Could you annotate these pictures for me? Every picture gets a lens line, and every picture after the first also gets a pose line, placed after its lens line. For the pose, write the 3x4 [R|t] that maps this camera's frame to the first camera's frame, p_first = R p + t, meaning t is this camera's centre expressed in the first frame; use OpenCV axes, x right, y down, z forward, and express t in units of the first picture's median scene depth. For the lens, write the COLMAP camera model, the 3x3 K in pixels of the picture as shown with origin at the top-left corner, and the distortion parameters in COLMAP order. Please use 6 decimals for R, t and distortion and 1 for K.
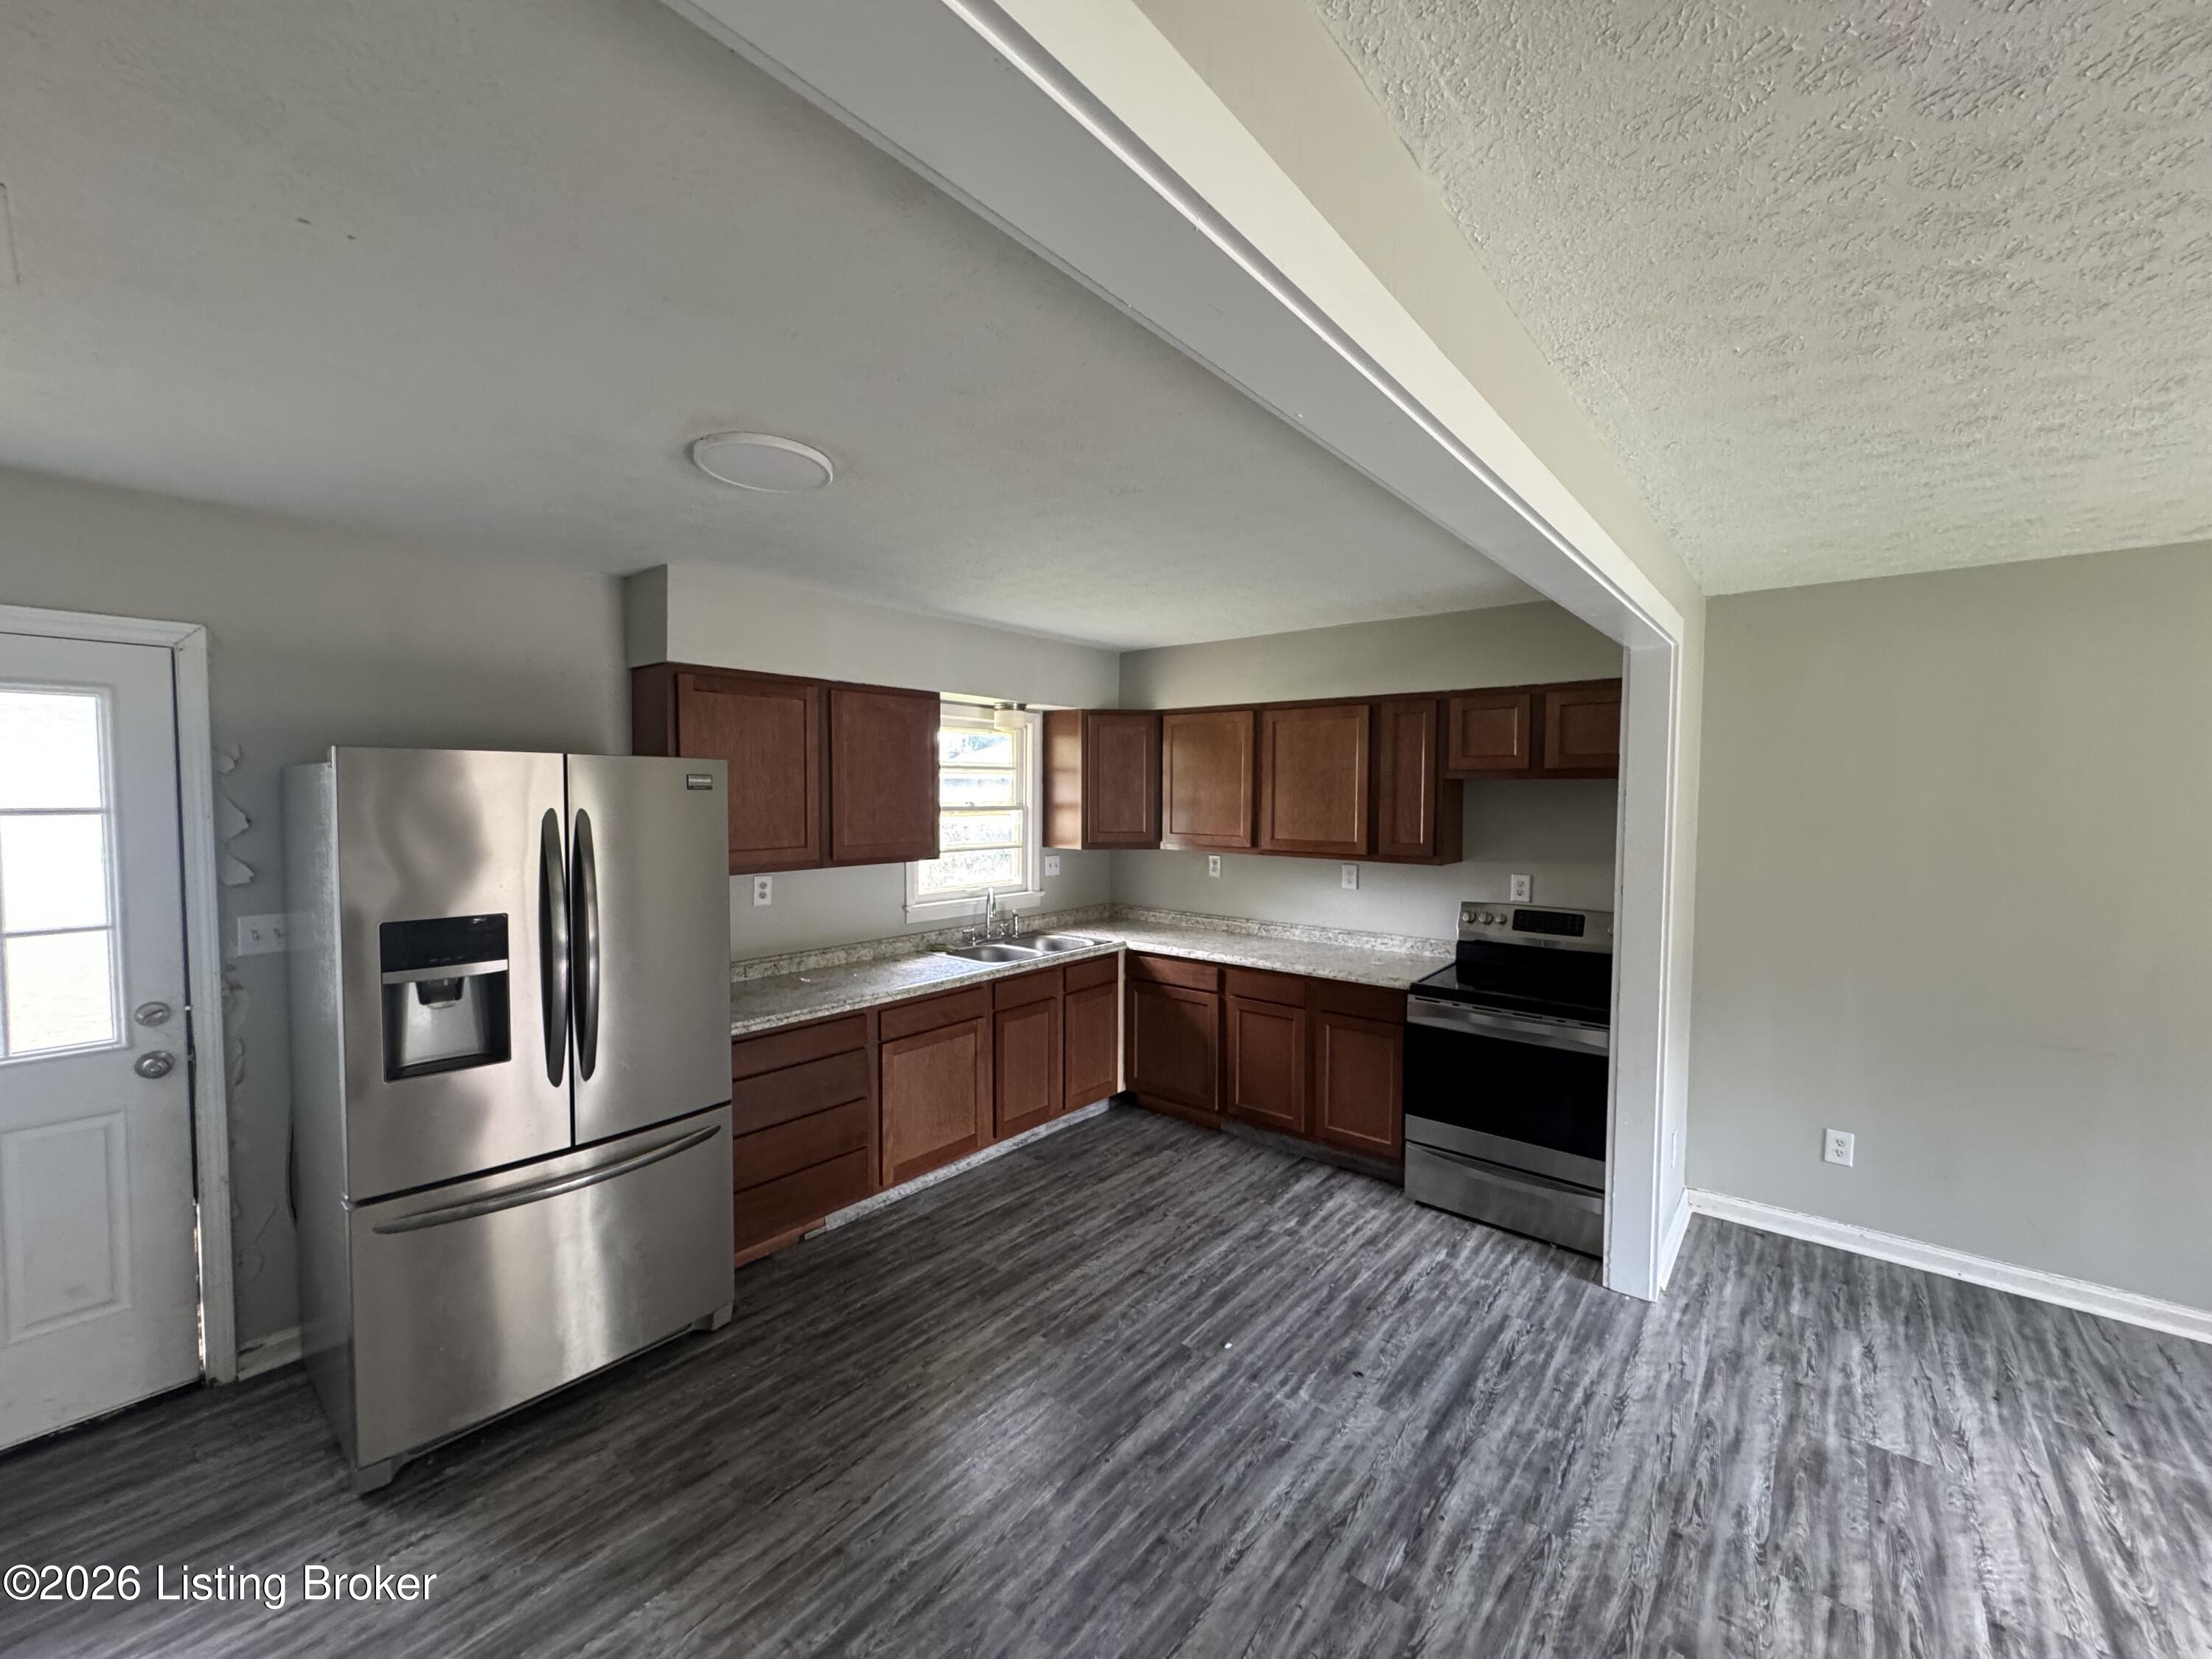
lens RADIAL K [[877.6, 0, 1113.2], [0, 877.6, 839.6], [0, 0, 1]] dist [-0.001584, -0.000191]
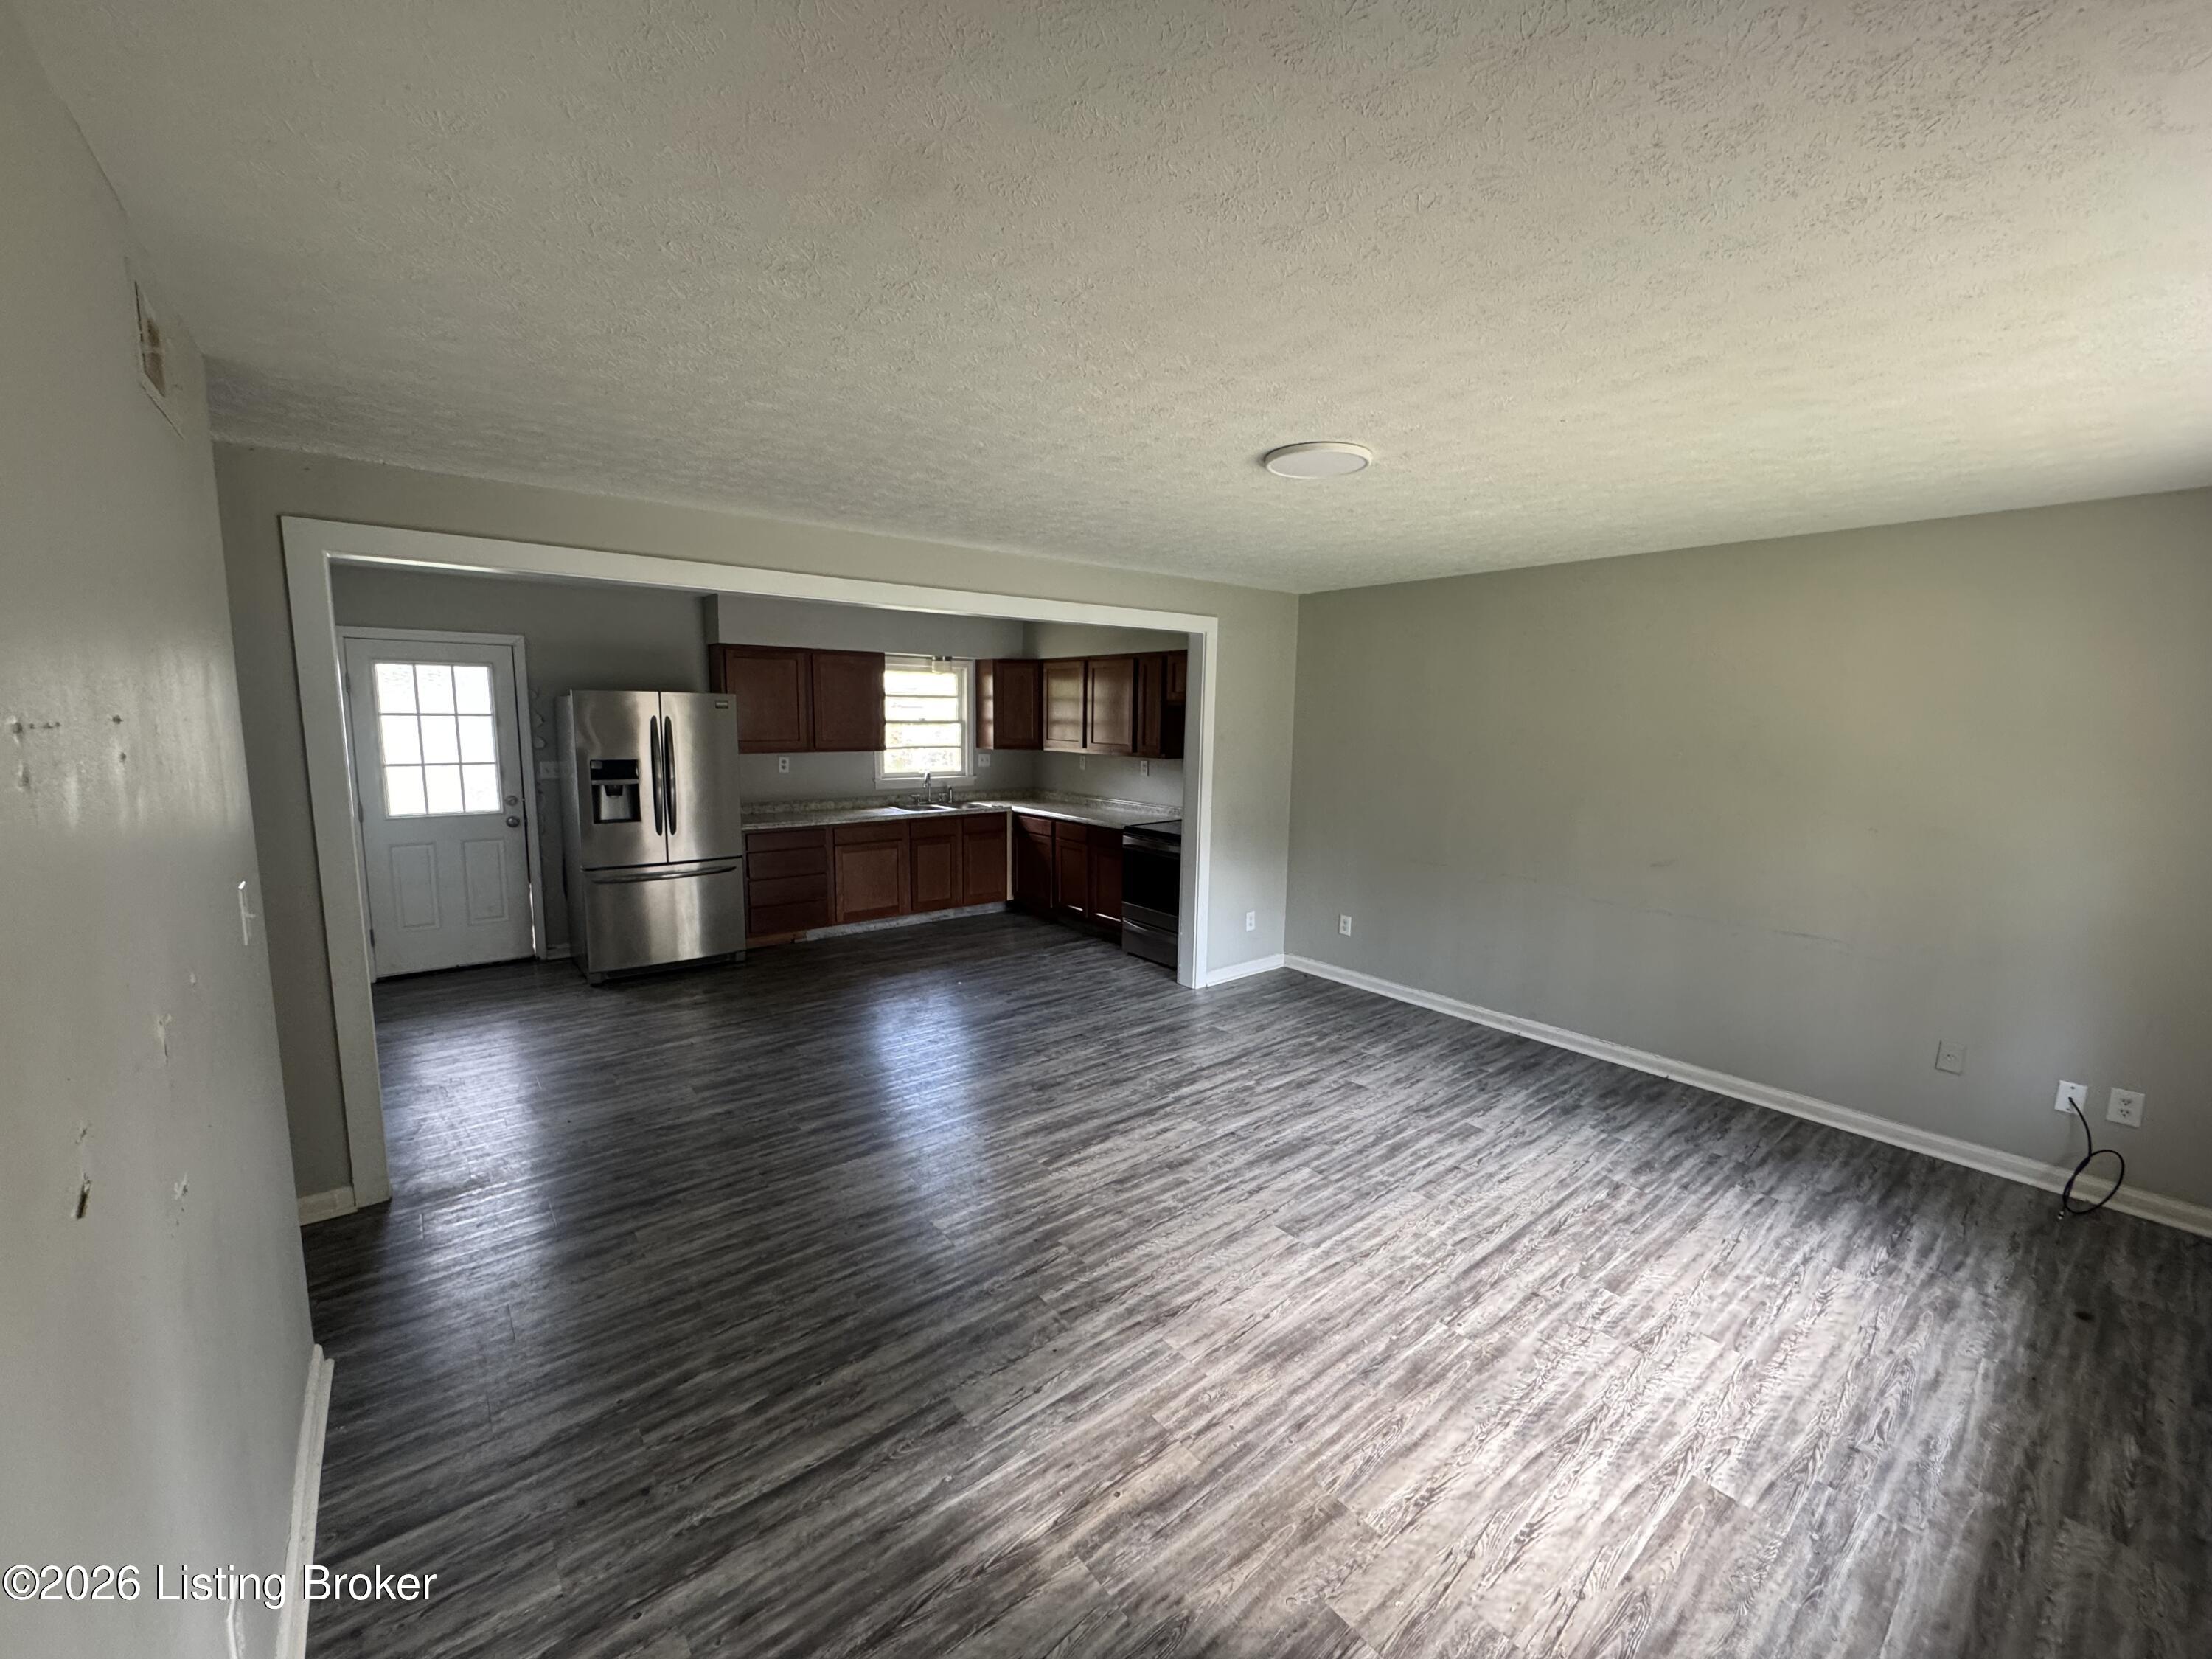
lens RADIAL K [[877.6, 0, 1121.8], [0, 877.6, 837.8], [0, 0, 1]] dist [-0.001584, -0.000191]
pose [[0.981635, 0.036804, -0.187186, 0.660716], [-0.020695, 0.995968, 0.087294, 0.037585], [0.189644, -0.081817, 0.978438, -0.689866]]
